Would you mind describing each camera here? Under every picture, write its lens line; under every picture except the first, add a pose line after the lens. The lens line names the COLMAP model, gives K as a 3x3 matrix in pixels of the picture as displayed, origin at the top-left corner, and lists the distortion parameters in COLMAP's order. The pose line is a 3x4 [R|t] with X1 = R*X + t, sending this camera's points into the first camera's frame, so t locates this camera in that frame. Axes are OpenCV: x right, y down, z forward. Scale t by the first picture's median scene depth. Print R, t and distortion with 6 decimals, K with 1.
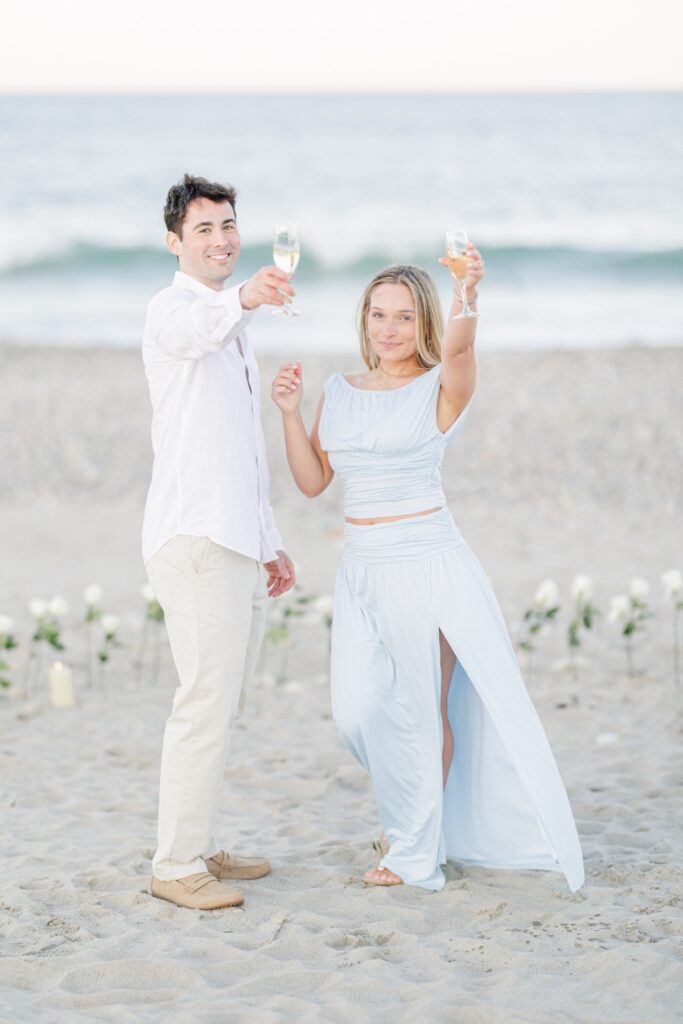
lens RADIAL K [[3960.6, 0, 341.5], [0, 3960.6, 512.0], [0, 0, 1]] dist [0.048633, -0.609407]
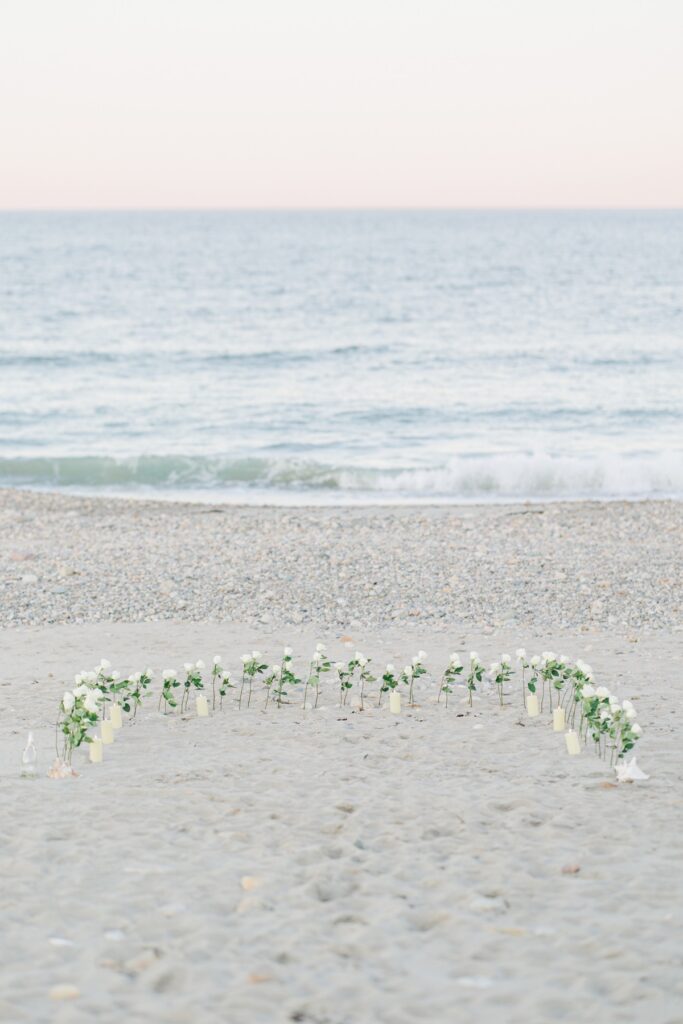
lens RADIAL K [[4219.6, 0, 341.5], [0, 4219.6, 512.0], [0, 0, 1]] dist [-0.092220, 2.099004]
pose [[0.999990, 0.003226, -0.002959, 0.003458], [-0.003327, 0.999390, -0.034769, 0.024036], [0.002845, 0.034779, 0.999391, -1.215313]]
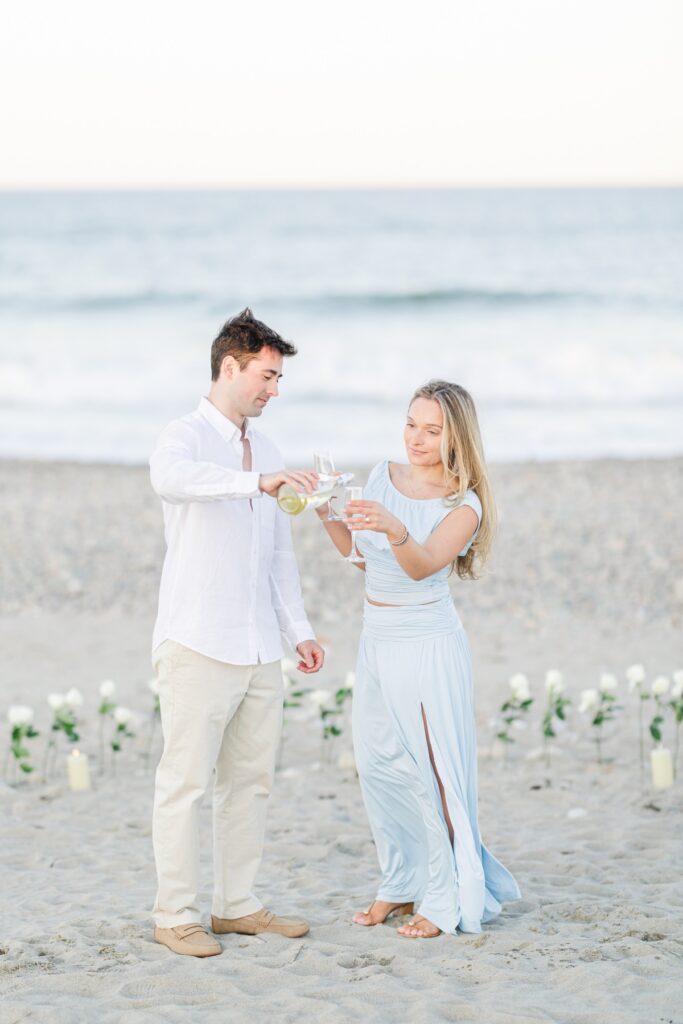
lens RADIAL K [[4219.6, 0, 341.5], [0, 4219.6, 512.0], [0, 0, 1]] dist [-0.092220, 2.099004]
pose [[0.999949, -0.002192, 0.009812, -0.010846], [0.002481, 0.999559, -0.029604, 0.008099], [-0.009742, 0.029627, 0.999514, -0.190822]]
